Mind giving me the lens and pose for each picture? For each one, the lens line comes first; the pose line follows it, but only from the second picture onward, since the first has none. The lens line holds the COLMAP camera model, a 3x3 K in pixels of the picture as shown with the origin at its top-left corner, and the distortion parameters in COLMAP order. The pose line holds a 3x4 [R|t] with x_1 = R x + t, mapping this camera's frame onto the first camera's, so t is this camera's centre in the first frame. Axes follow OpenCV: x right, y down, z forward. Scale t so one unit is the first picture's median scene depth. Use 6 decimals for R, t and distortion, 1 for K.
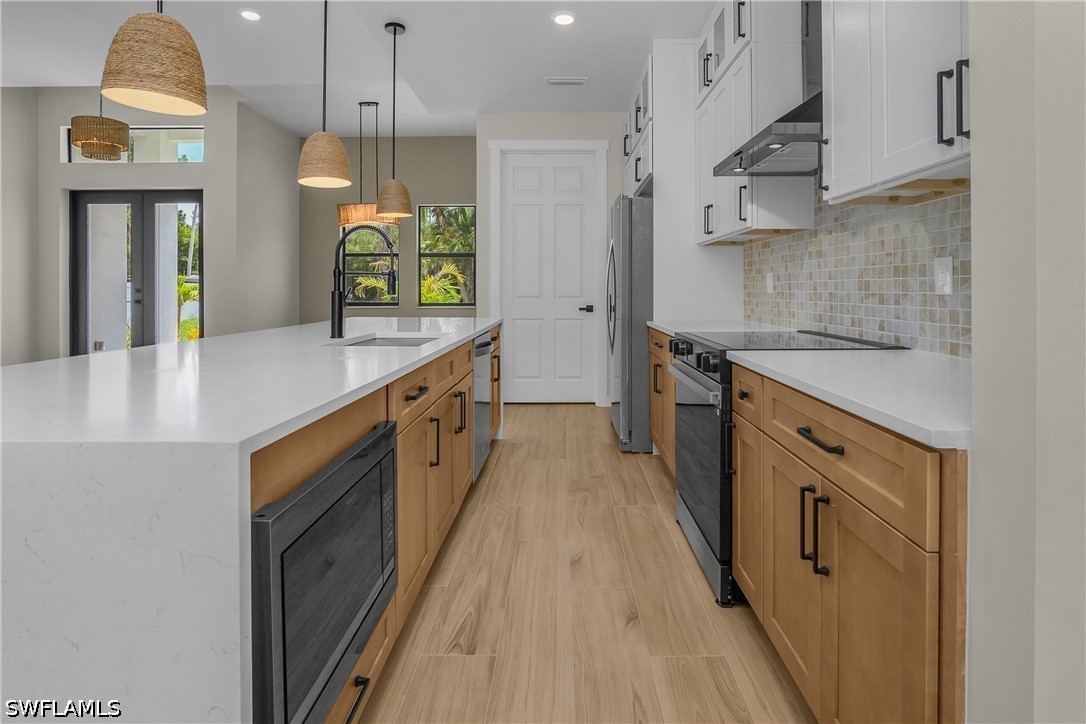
lens RADIAL K [[558.9, 0, 558.8], [0, 558.9, 286.5], [0, 0, 1]] dist [-0.016470, 0.000334]
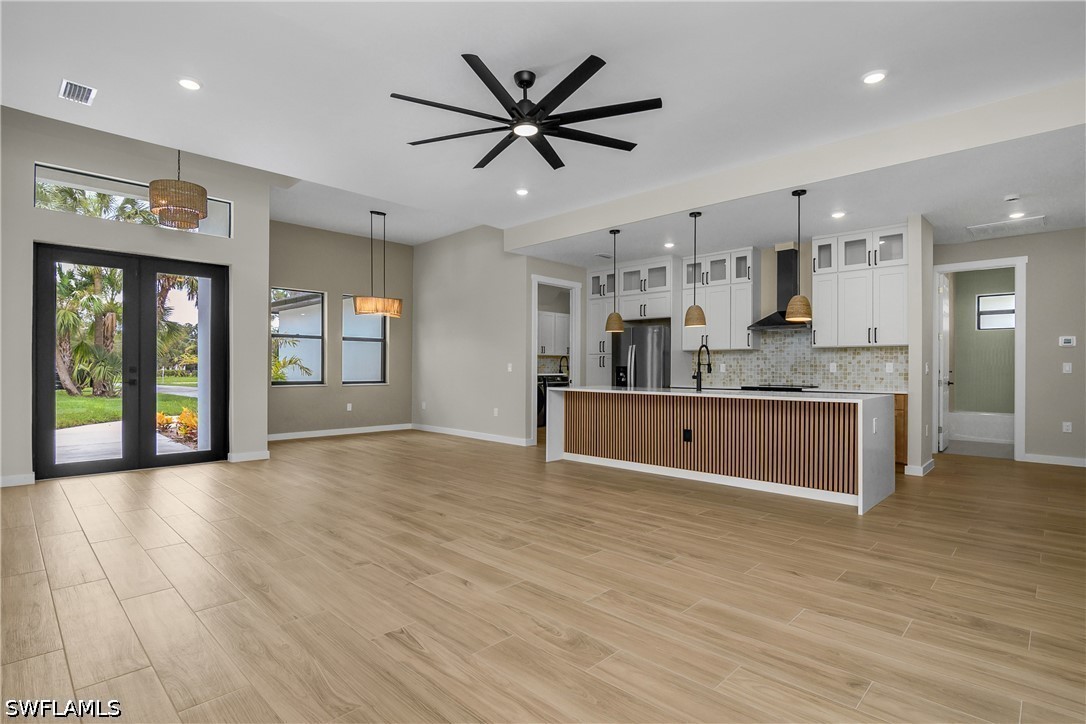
lens RADIAL K [[544.3, 0, 540.7], [0, 544.3, 368.3], [0, 0, 1]] dist [0.000685, 0.000308]
pose [[0.703072, 0.005458, 0.711097, -2.689634], [-0.008623, 0.999962, 0.000851, 0.000355], [-0.711066, -0.006730, 0.703093, -0.200507]]
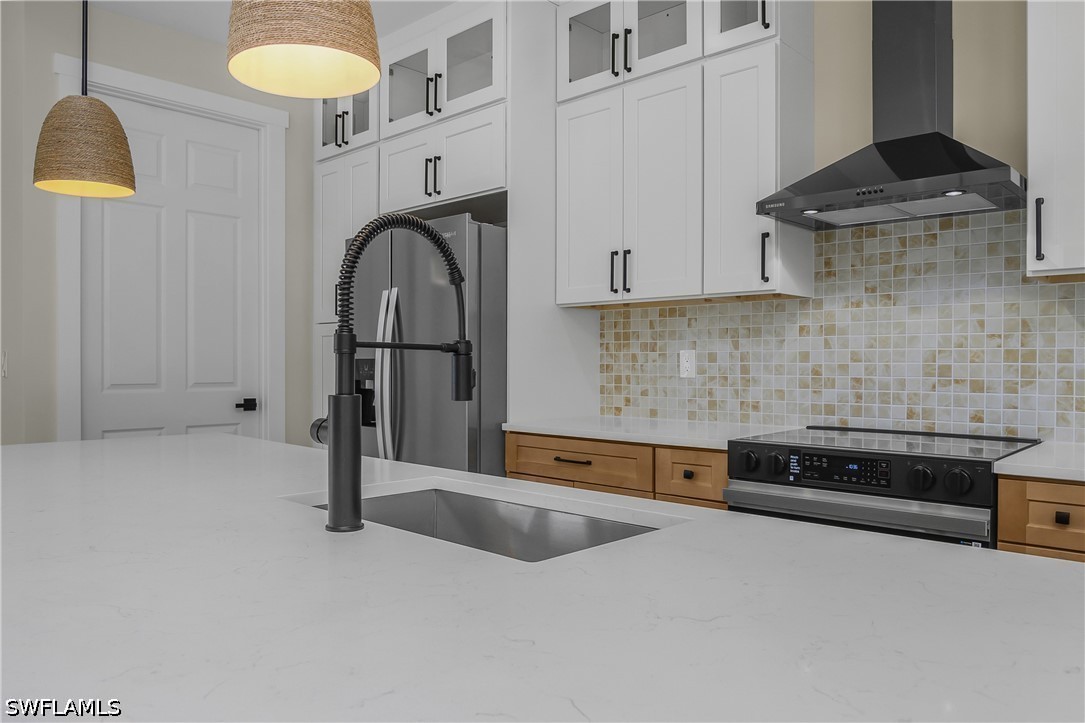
lens RADIAL K [[760.1, 0, 536.1], [0, 760.1, 371.6], [0, 0, 1]] dist [-0.031341, 0.001996]
pose [[0.686606, -0.007876, 0.726987, -0.687512], [-0.004288, 0.999880, 0.014881, -0.013972], [-0.727017, -0.013335, 0.686490, 0.621101]]
